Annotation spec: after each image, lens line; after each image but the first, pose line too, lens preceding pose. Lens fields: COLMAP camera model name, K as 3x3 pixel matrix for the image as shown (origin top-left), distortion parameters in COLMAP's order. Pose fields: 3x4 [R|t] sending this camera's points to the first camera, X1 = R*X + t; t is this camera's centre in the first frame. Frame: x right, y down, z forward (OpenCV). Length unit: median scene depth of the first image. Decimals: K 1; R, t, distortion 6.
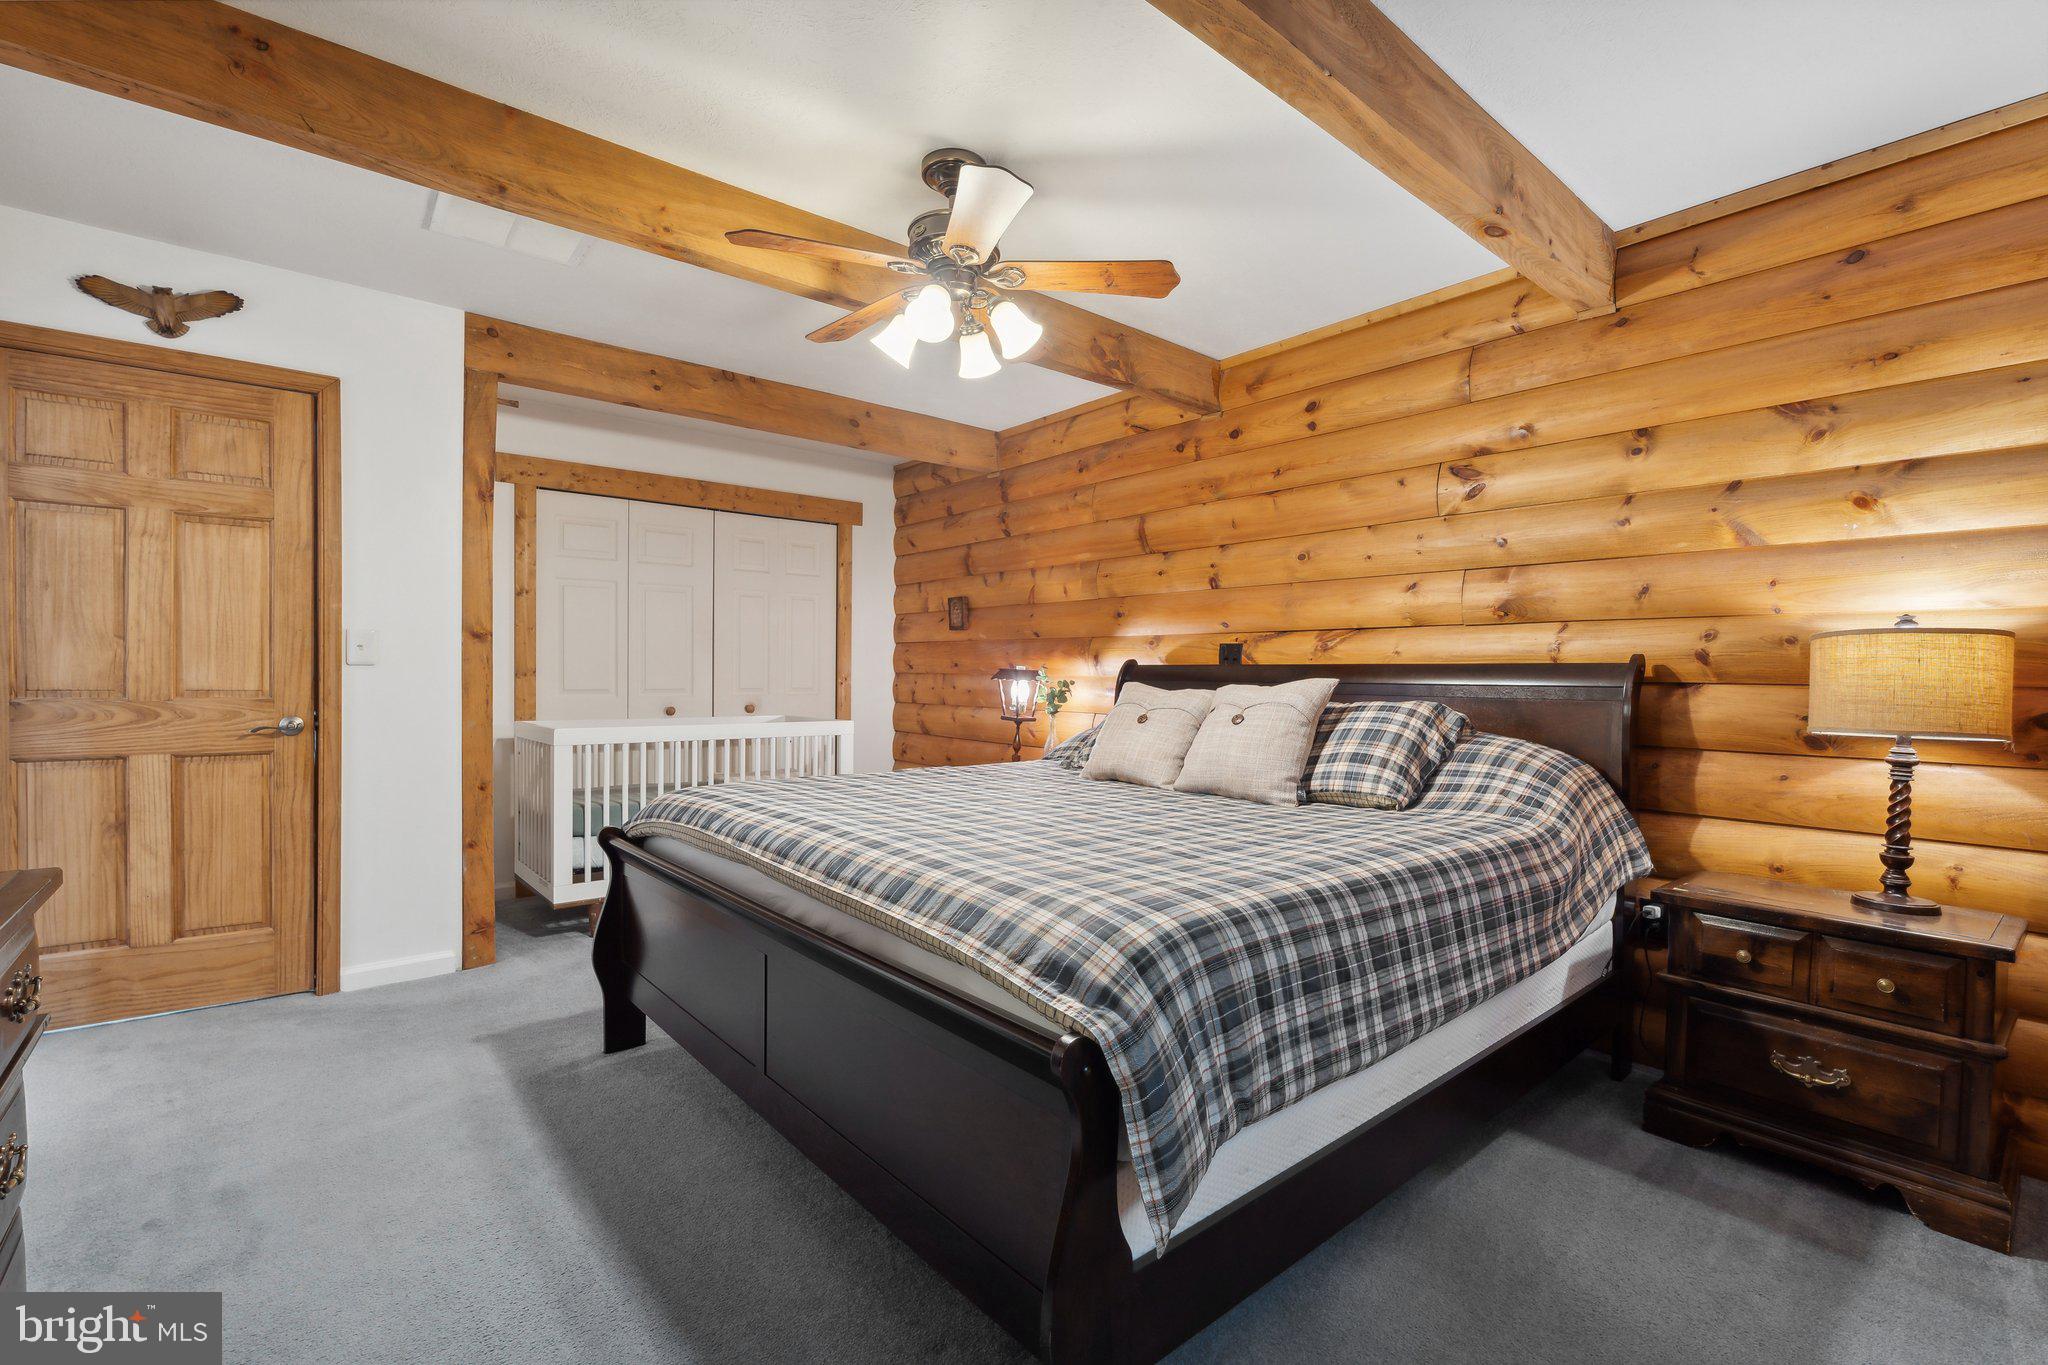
lens RADIAL K [[908.0, 0, 1024.0], [0, 908.0, 682.5], [0, 0, 1]] dist [-0.004352, -0.000537]
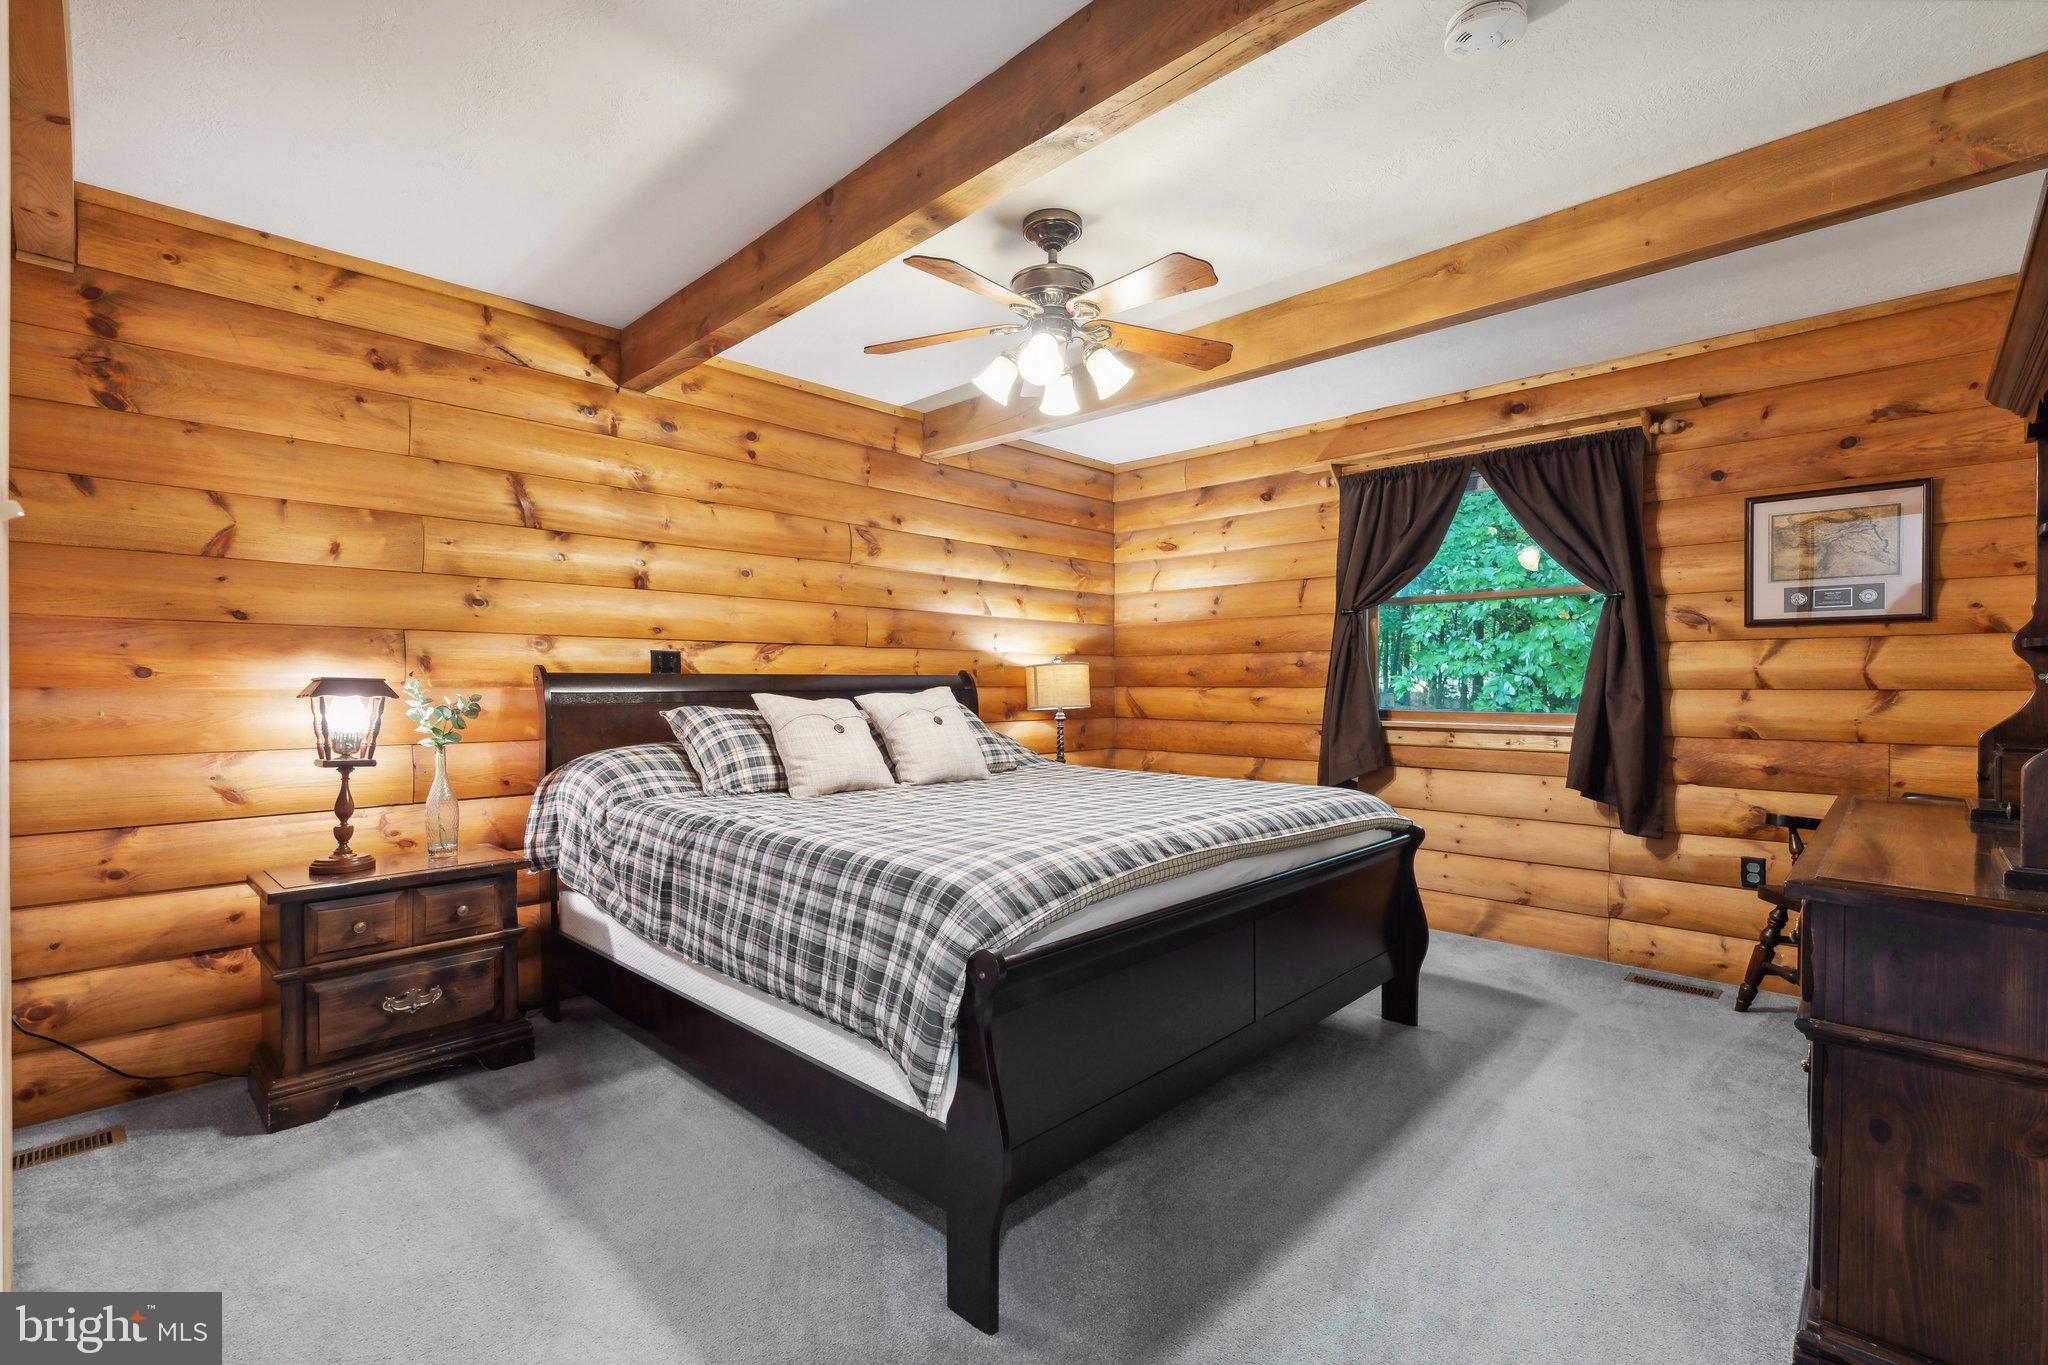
lens RADIAL K [[908.0, 0, 1024.0], [0, 908.0, 682.5], [0, 0, 1]] dist [-0.004352, -0.000537]
pose [[-0.092161, -0.011530, 0.995677, -0.758431], [0.002172, 0.999928, 0.011780, -0.021323], [-0.995742, 0.003248, -0.092130, 0.742234]]
